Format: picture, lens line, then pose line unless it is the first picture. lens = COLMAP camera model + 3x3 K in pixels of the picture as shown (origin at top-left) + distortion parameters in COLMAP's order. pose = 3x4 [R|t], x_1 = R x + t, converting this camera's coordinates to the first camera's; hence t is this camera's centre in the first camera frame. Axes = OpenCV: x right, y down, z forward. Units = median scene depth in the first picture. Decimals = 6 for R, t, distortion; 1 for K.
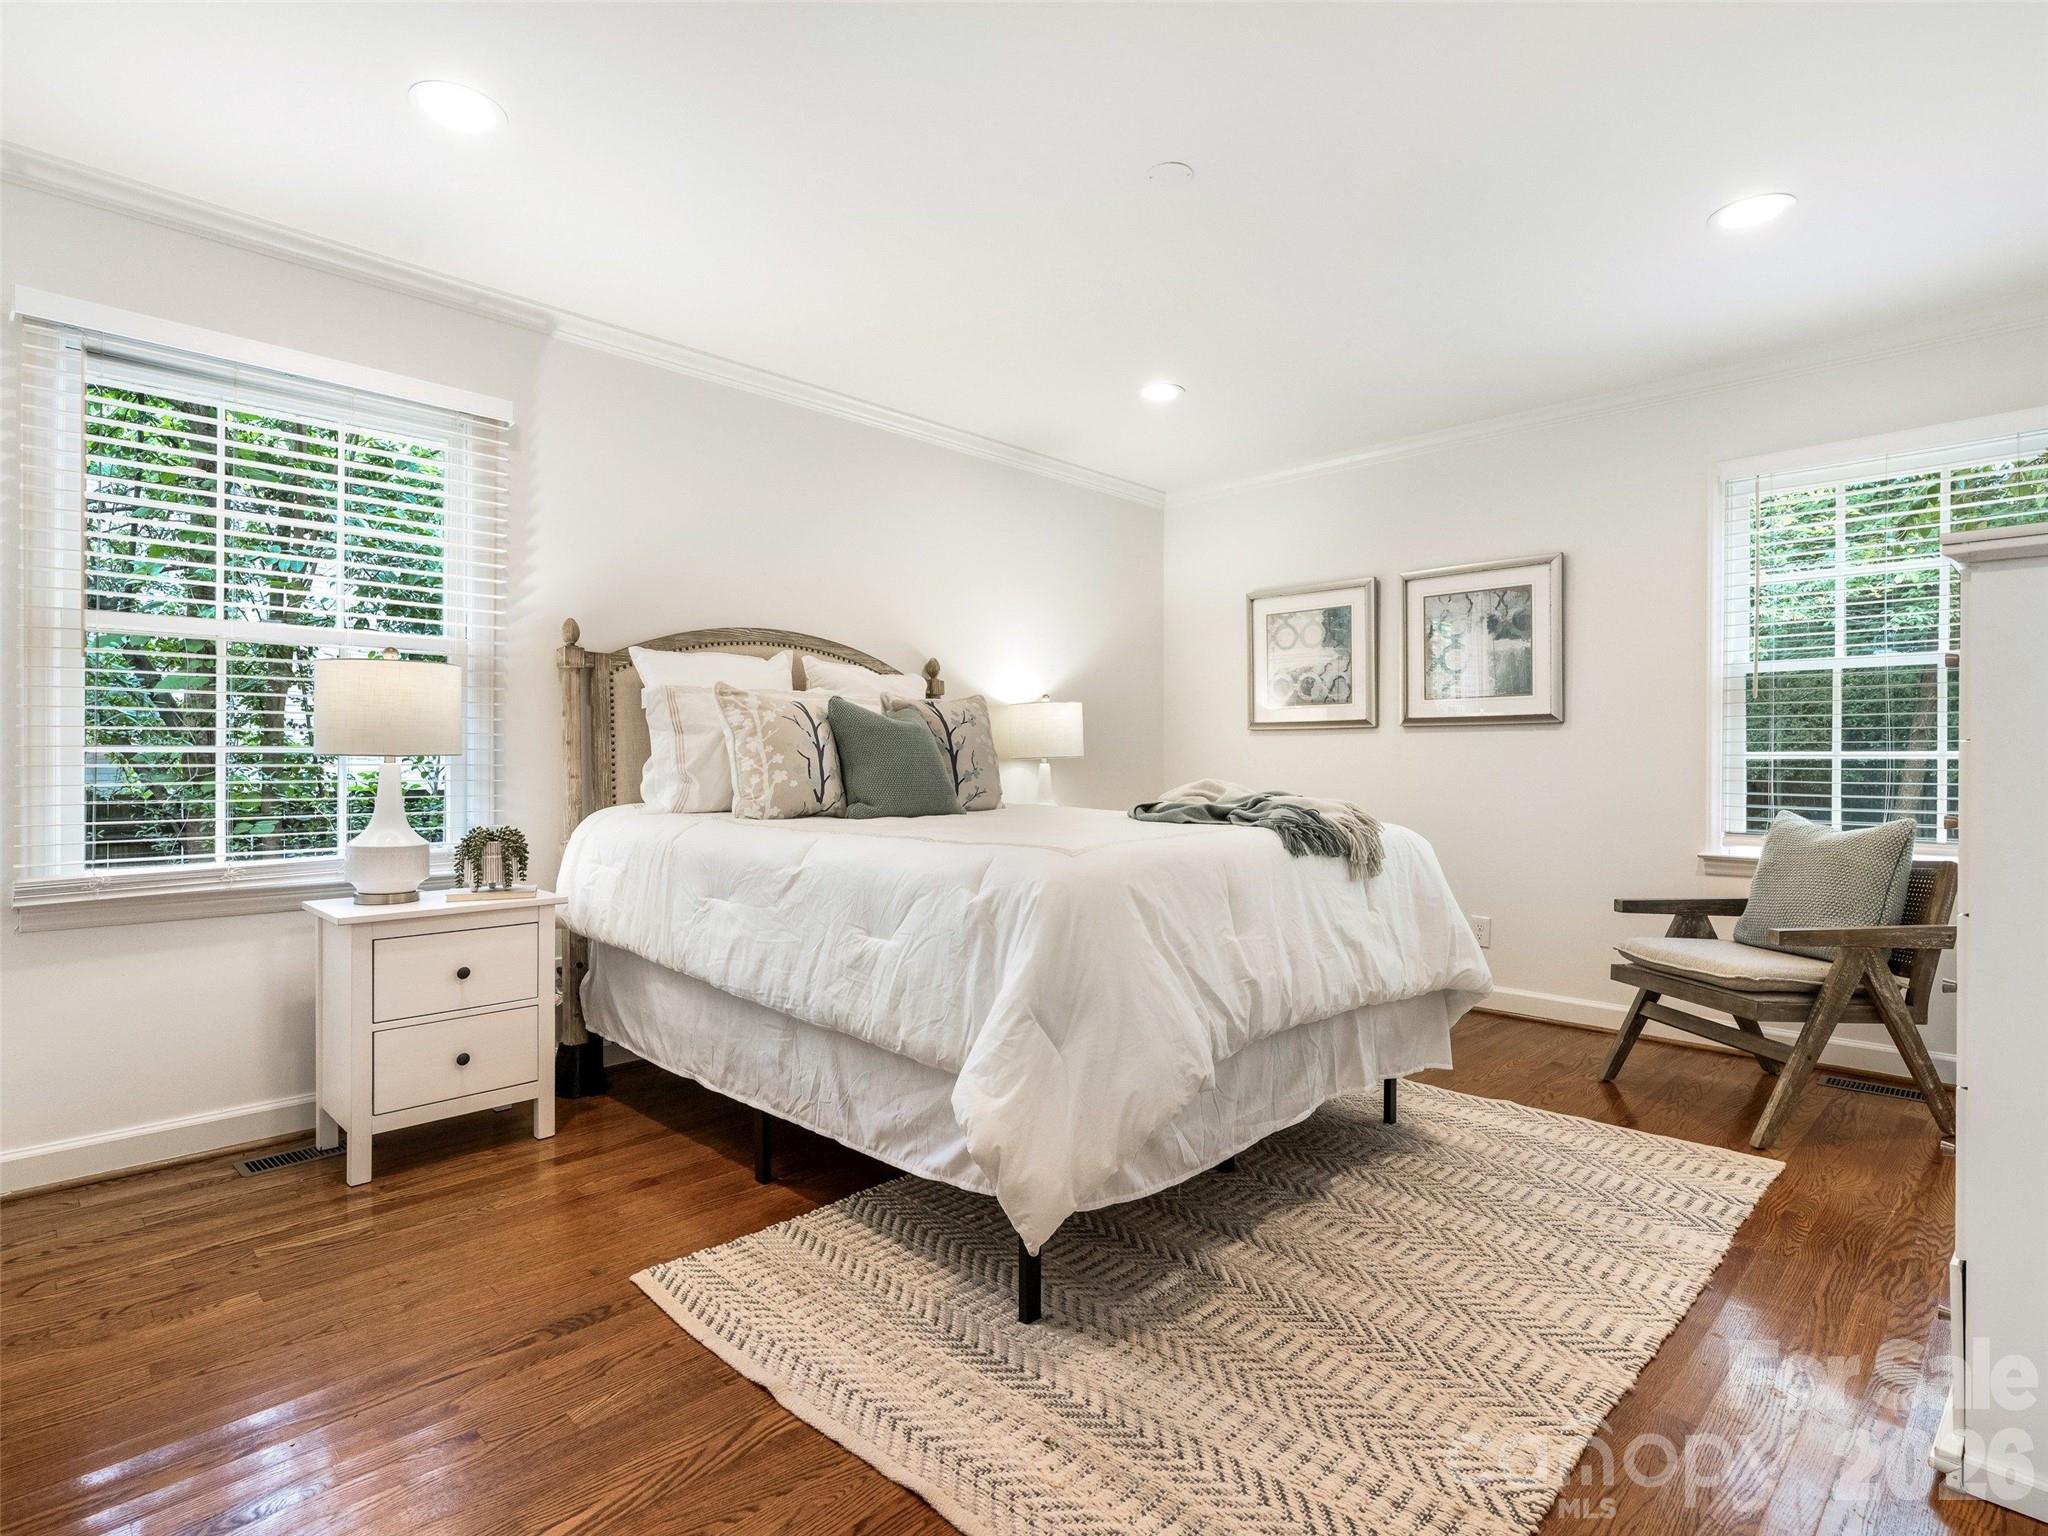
lens RADIAL K [[1051.7, 0, 1032.8], [0, 1051.7, 753.9], [0, 0, 1]] dist [-0.025462, 0.000838]
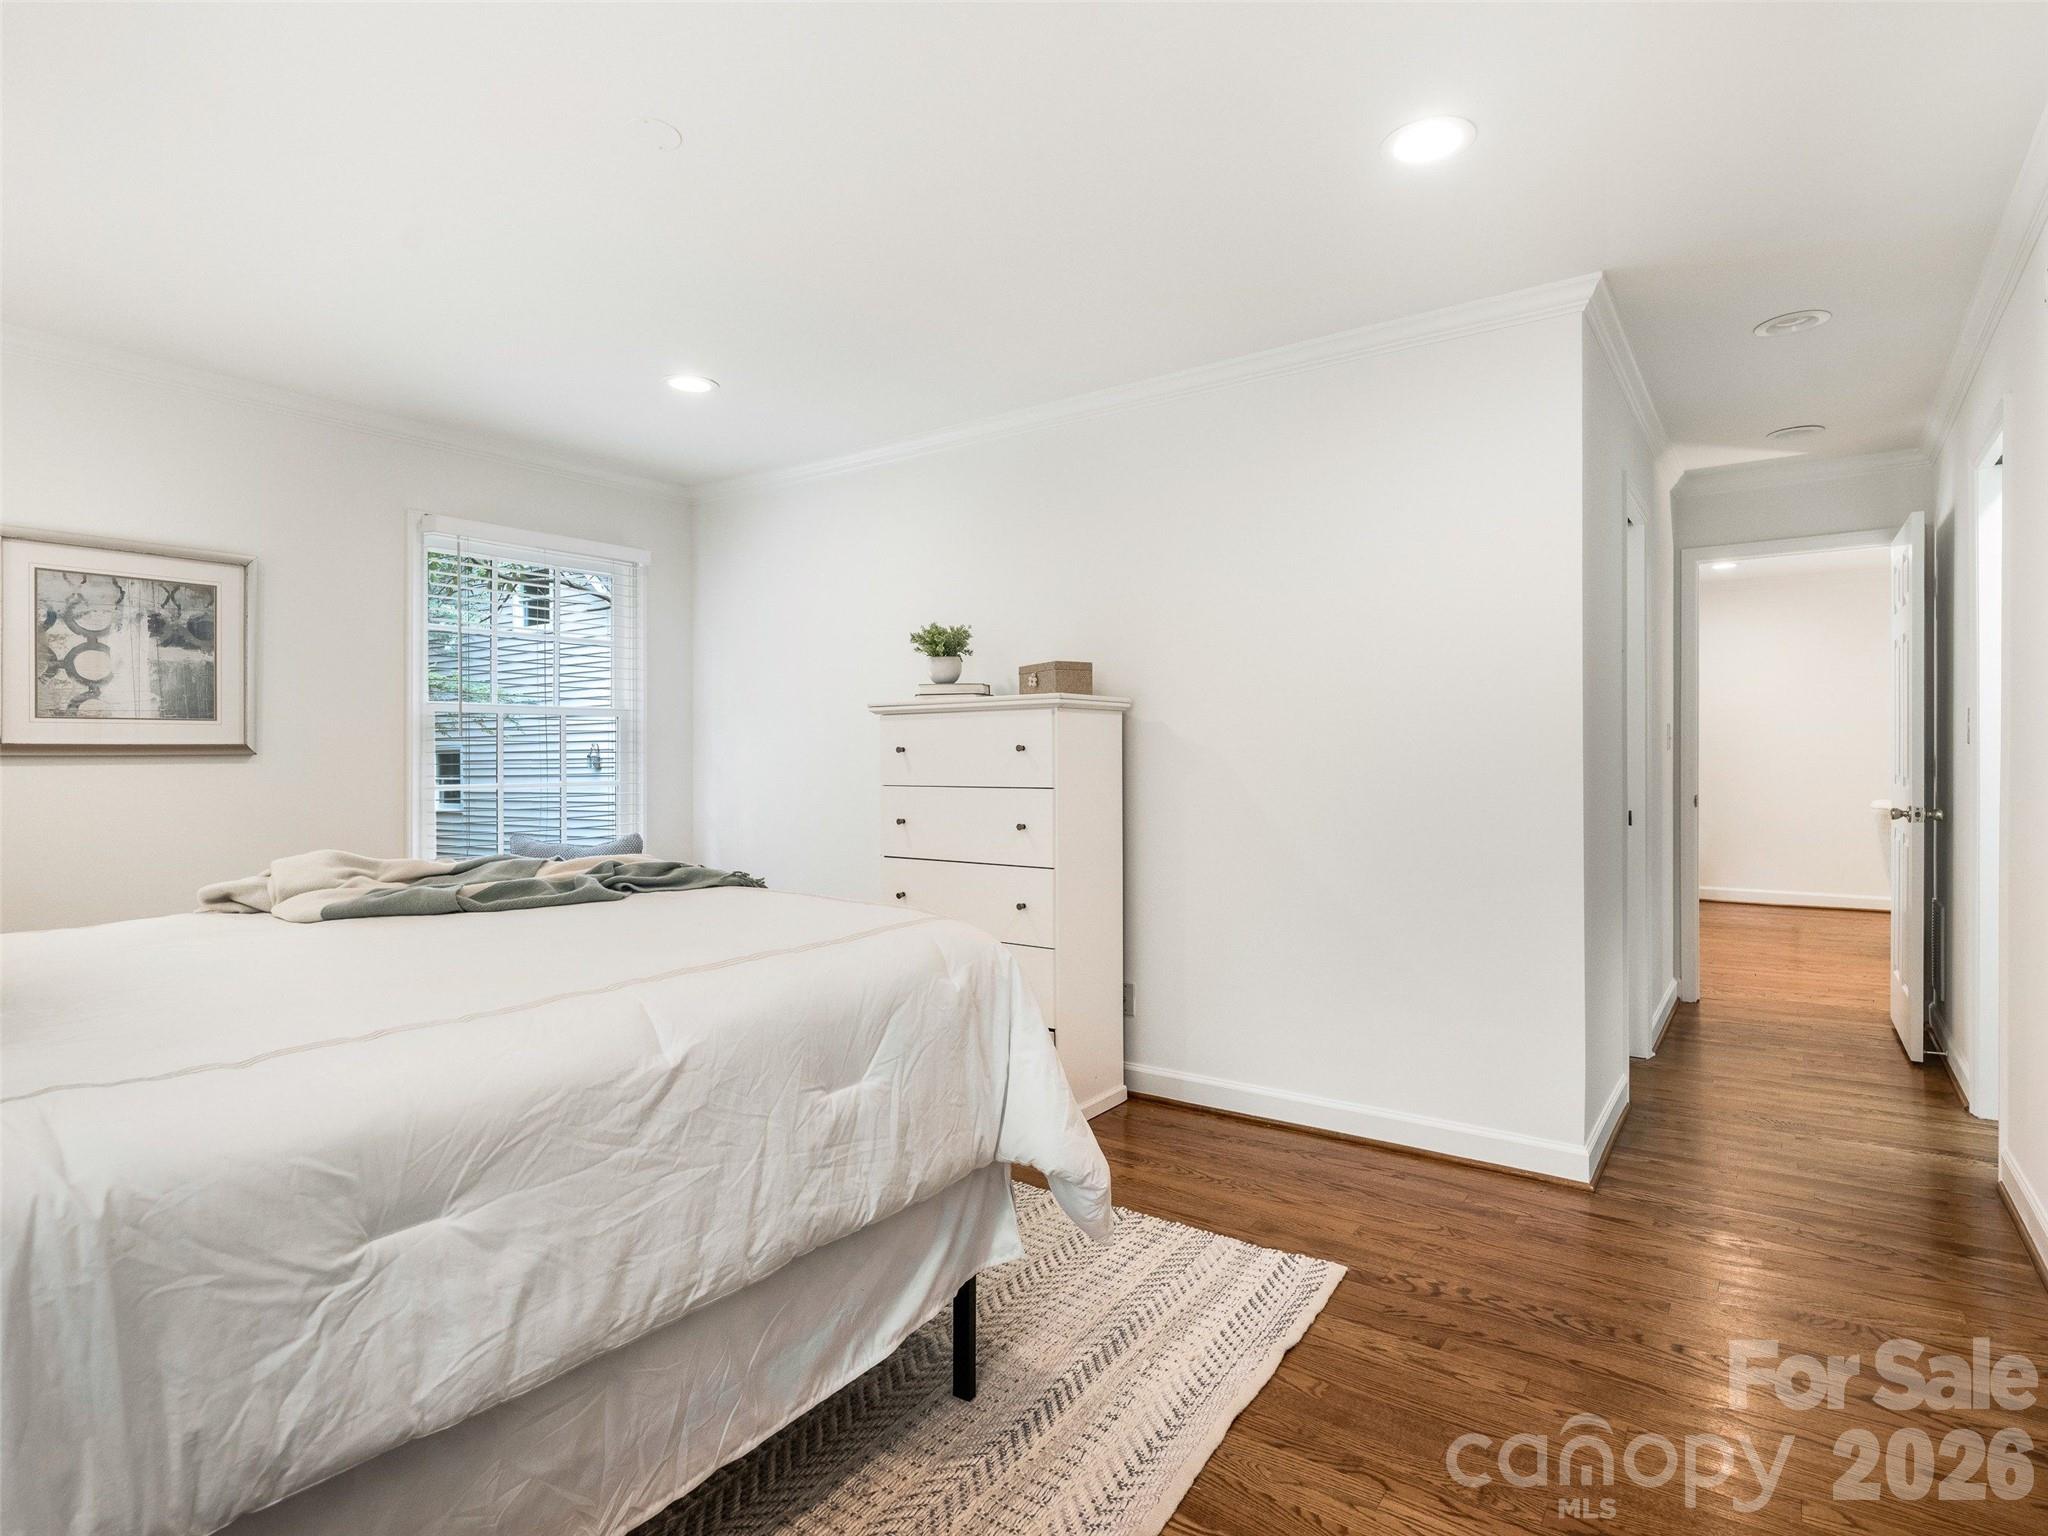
lens RADIAL K [[1051.7, 0, 1034.7], [0, 1051.7, 766.7], [0, 0, 1]] dist [-0.025462, 0.000838]
pose [[-0.166120, -0.008301, 0.986071, -0.438453], [-0.000531, 0.999965, 0.008328, -0.026123], [-0.986105, 0.000860, -0.166118, 0.492636]]
